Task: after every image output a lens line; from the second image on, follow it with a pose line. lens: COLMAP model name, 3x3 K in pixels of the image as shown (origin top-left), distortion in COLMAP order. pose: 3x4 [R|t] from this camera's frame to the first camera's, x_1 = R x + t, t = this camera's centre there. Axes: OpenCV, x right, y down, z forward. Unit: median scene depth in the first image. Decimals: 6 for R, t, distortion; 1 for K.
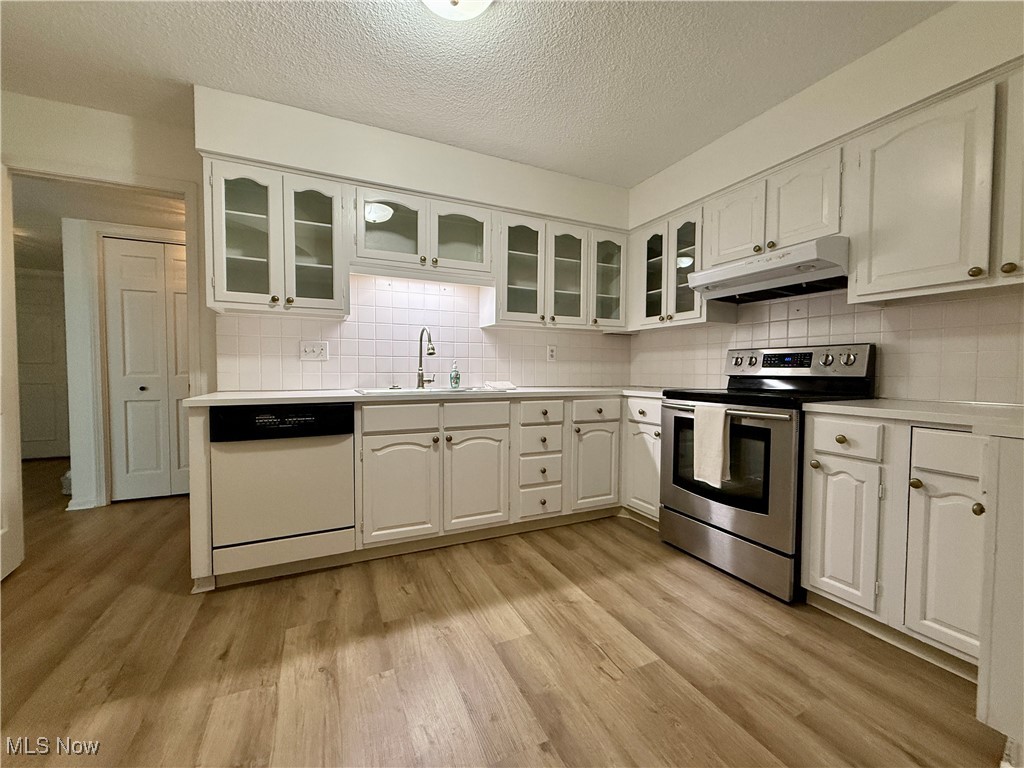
lens RADIAL K [[410.5, 0, 511.0], [0, 410.5, 382.3], [0, 0, 1]] dist [-0.000477, 0.000815]
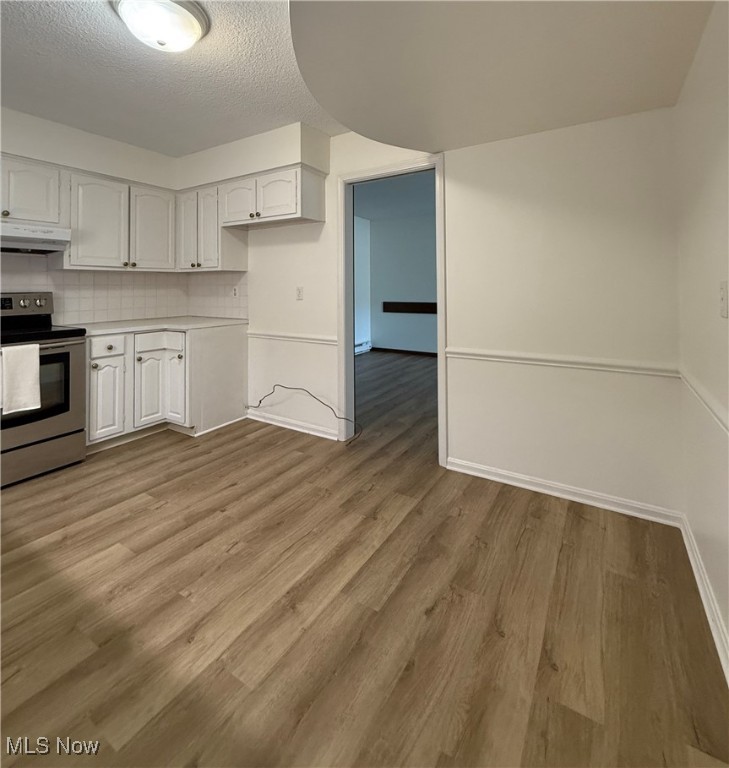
lens RADIAL K [[383.9, 0, 364.8], [0, 383.9, 276.2], [0, 0, 1]] dist [-0.001531, 0.000235]
pose [[-0.546554, 0.024024, 0.837079, -0.950779], [0.030998, 0.999484, -0.008446, -0.098196], [-0.836850, 0.021332, -0.547016, 0.728792]]
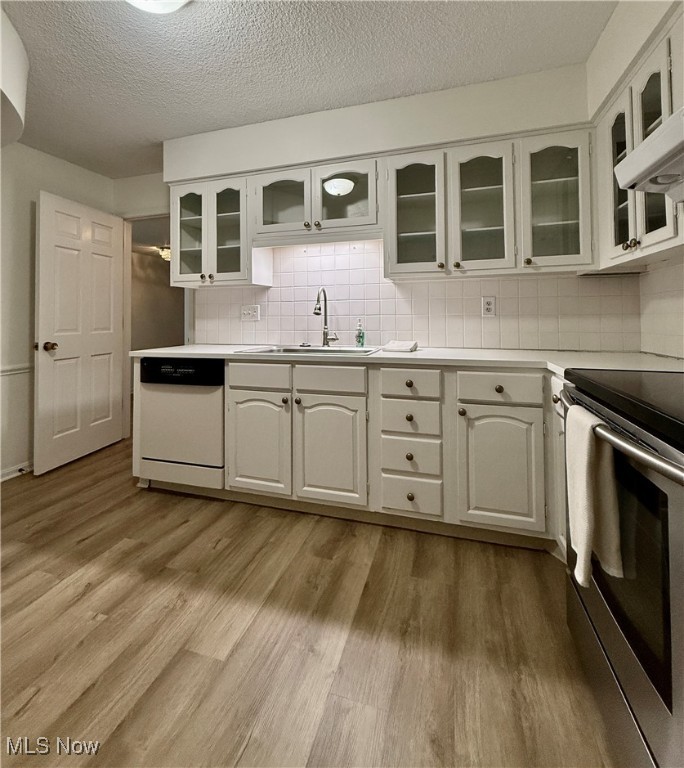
lens RADIAL K [[364.8, 0, 342.5], [0, 364.8, 306.8], [0, 0, 1]] dist [0.002577, -0.000155]
pose [[0.741425, -0.030566, -0.670339, 0.543099], [-0.007875, 0.998497, -0.054240, -0.044119], [0.670989, 0.045493, 0.740070, 0.428272]]
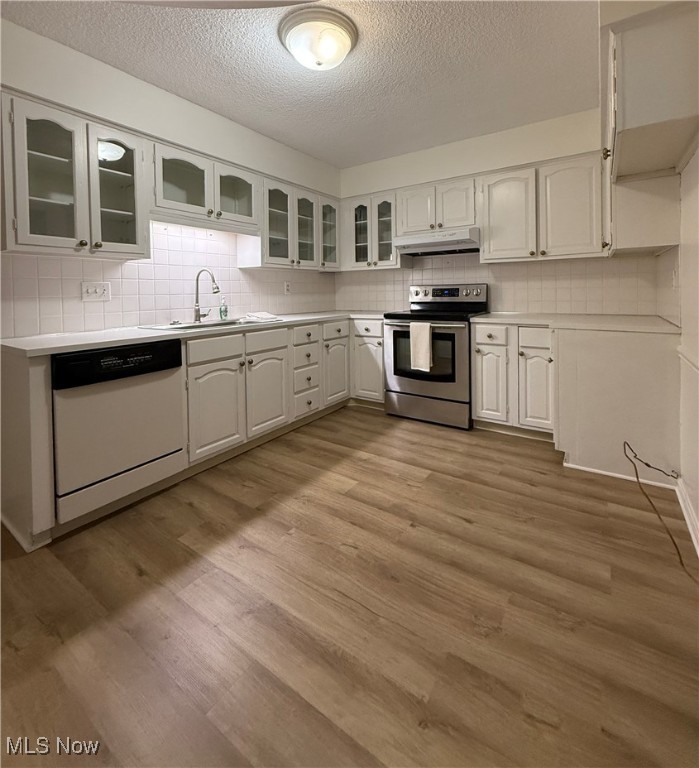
lens RADIAL K [[371.9, 0, 353.2], [0, 371.9, 295.7], [0, 0, 1]] dist [-0.002739, 0.001051]
pose [[0.855736, -0.024724, 0.516822, -0.477408], [0.035938, 0.999286, -0.011699, -0.038518], [-0.516163, 0.028585, 0.856013, -0.125639]]
